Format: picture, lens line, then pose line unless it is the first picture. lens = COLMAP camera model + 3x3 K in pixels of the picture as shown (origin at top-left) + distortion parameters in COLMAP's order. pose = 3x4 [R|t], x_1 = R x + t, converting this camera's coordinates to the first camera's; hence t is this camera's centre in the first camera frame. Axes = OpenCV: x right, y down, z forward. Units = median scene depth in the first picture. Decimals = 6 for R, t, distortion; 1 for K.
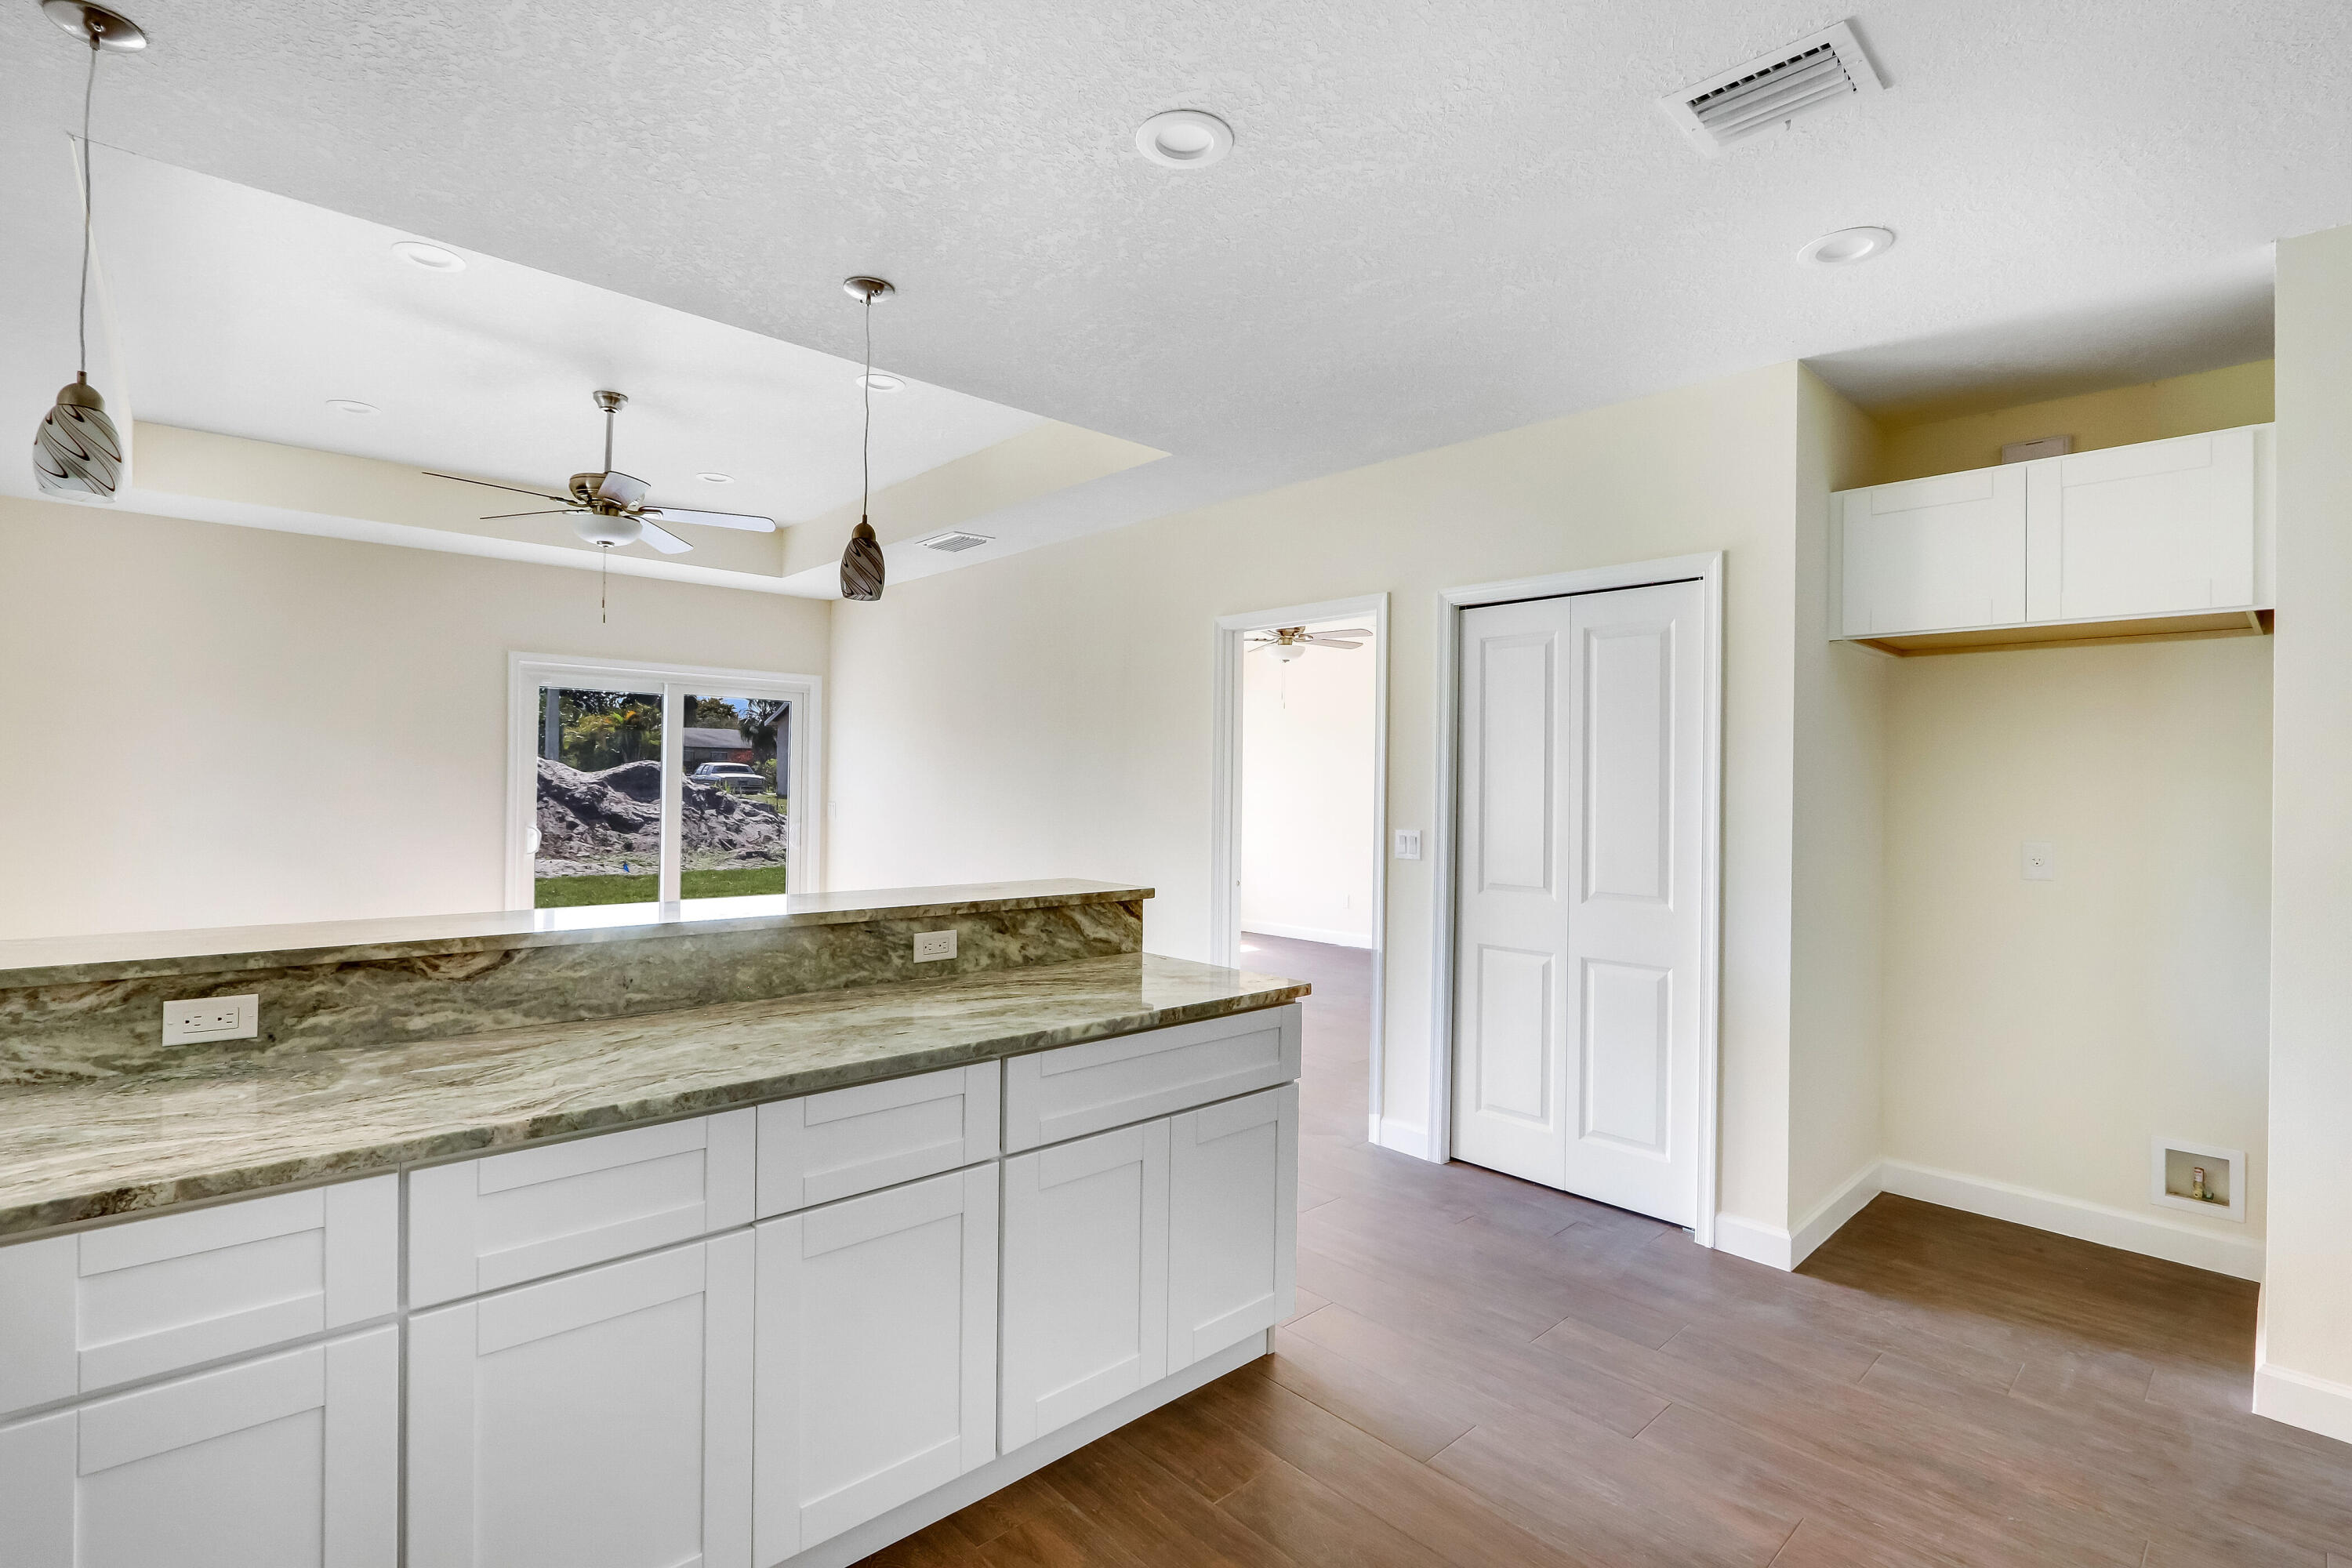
lens RADIAL K [[1089.4, 0, 1168.9], [0, 1089.4, 779.8], [0, 0, 1]] dist [-0.009704, -0.000704]
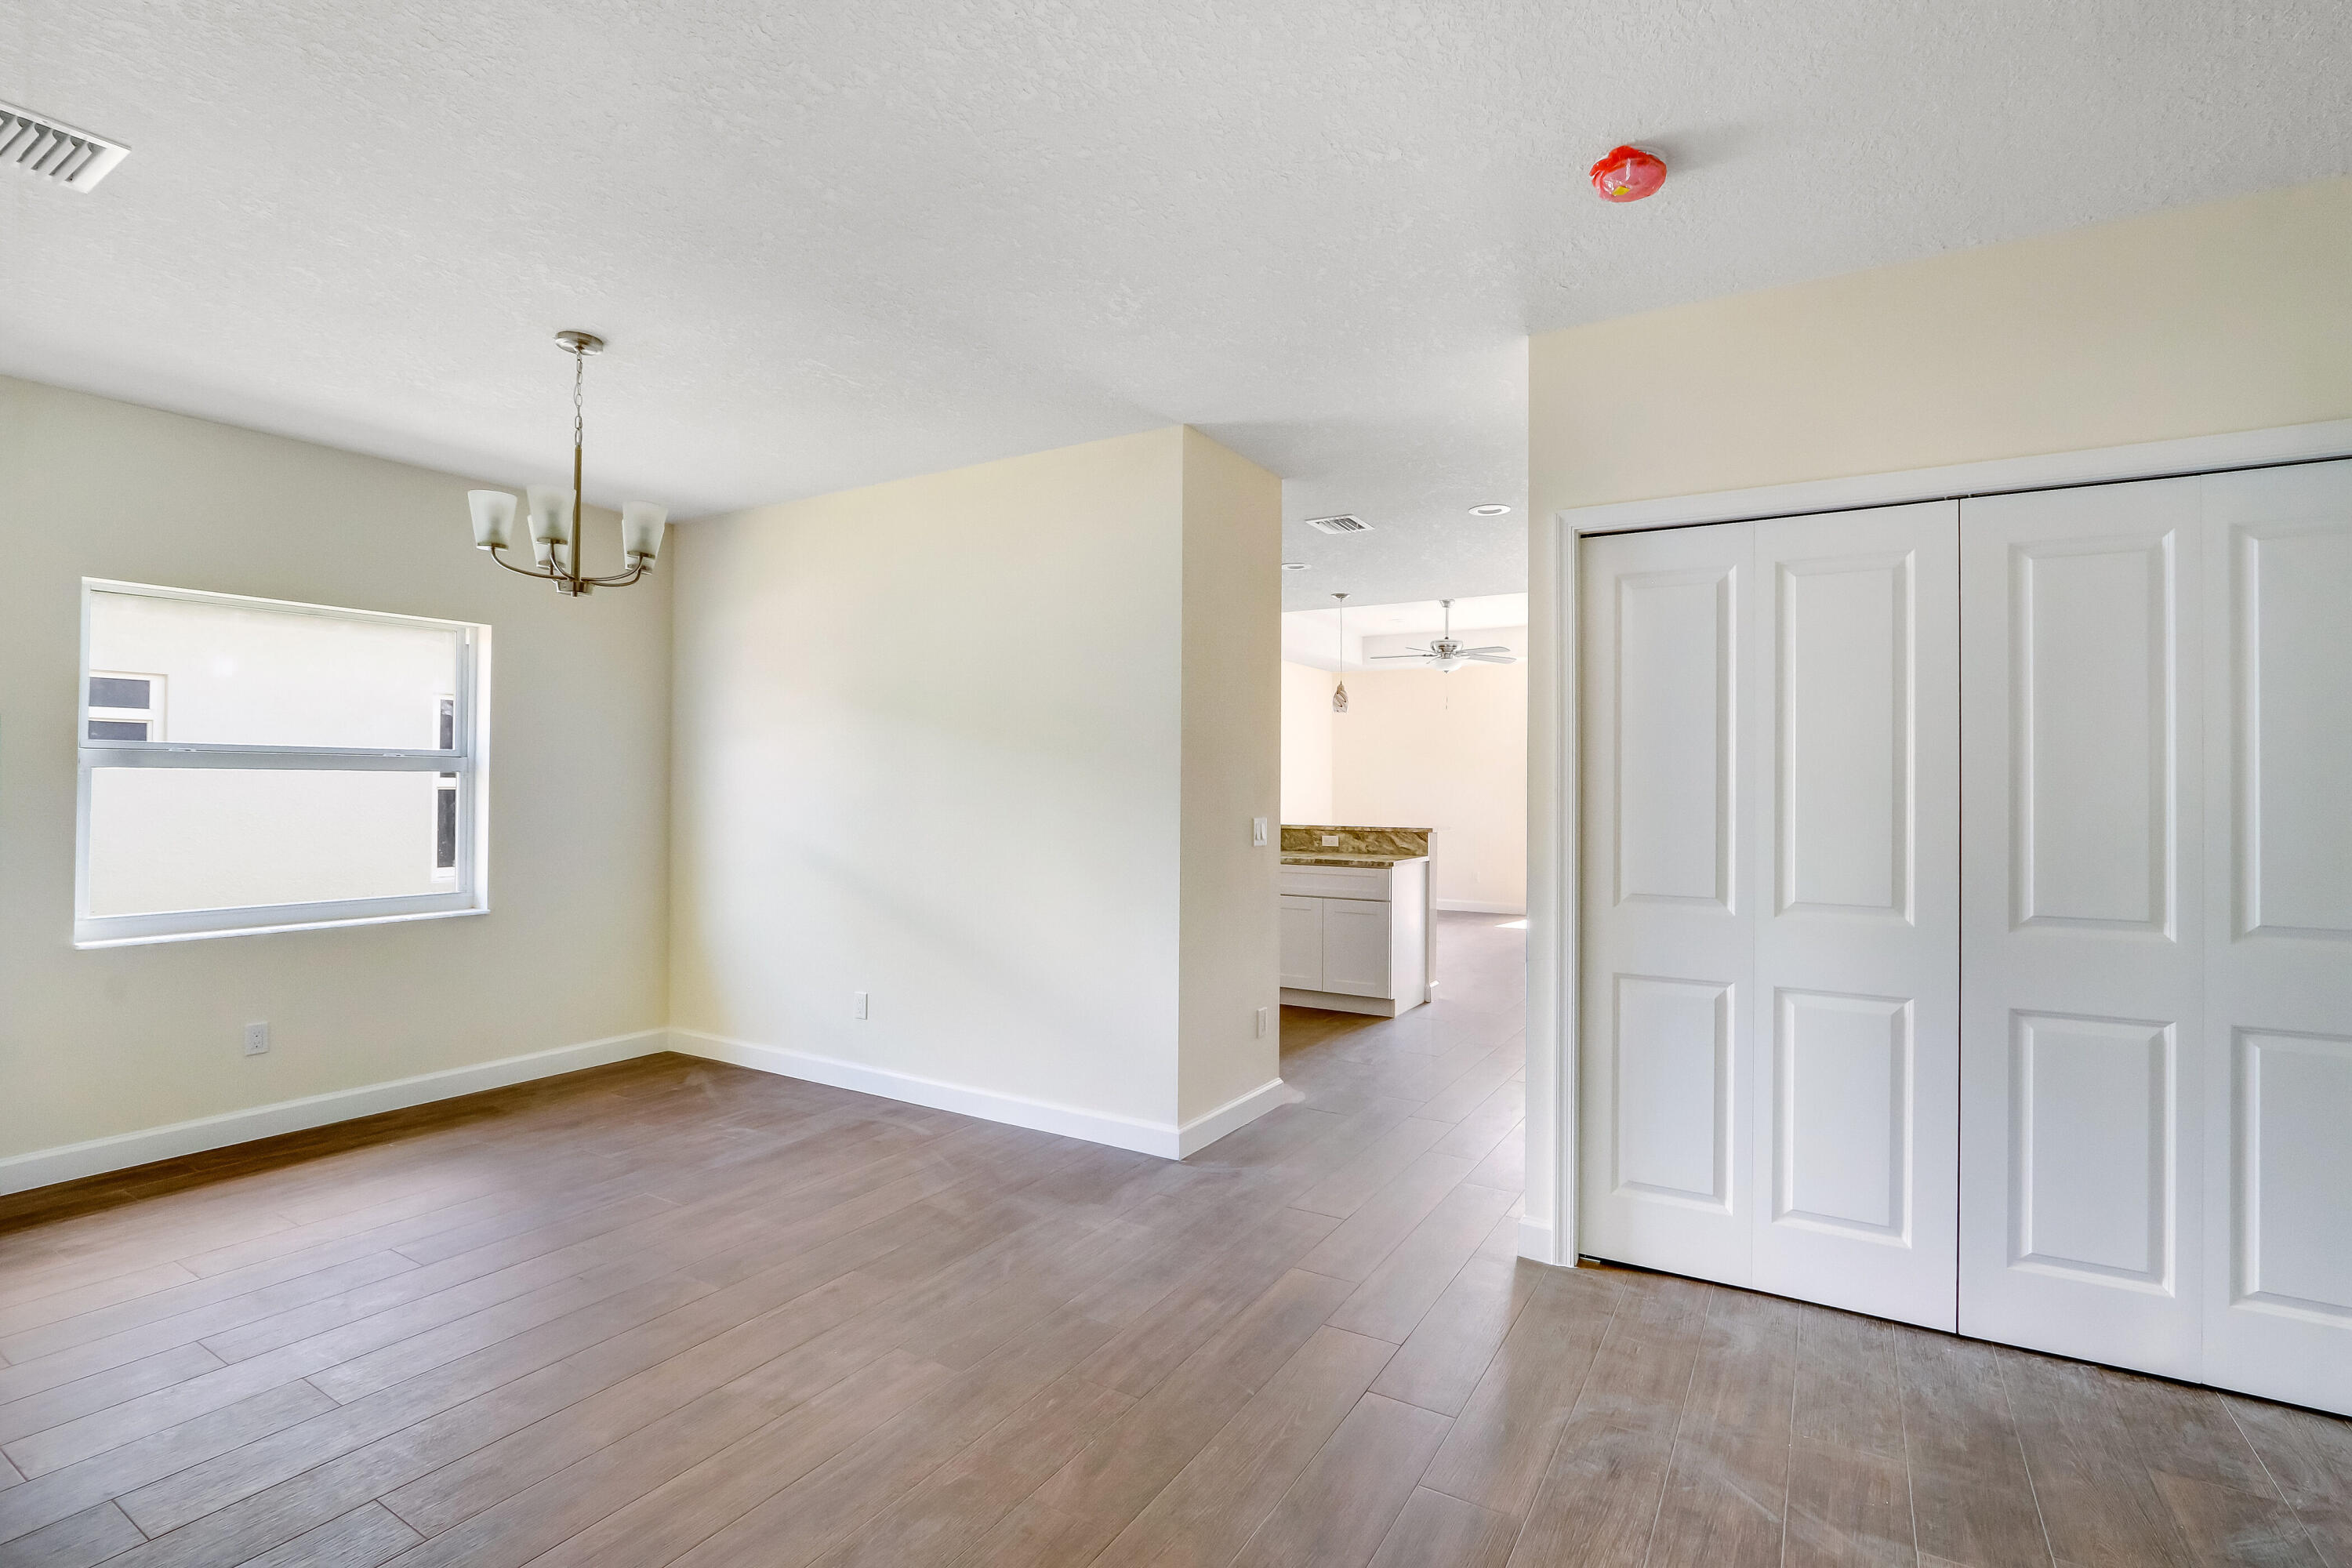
lens RADIAL K [[1089.4, 0, 1168.9], [0, 1089.4, 779.8], [0, 0, 1]] dist [-0.009704, -0.000704]
pose [[0.266530, -0.017882, -0.963661, 2.212691], [0.003956, 0.999840, -0.017459, 0.042425], [0.963818, 0.000841, 0.266558, -0.119238]]
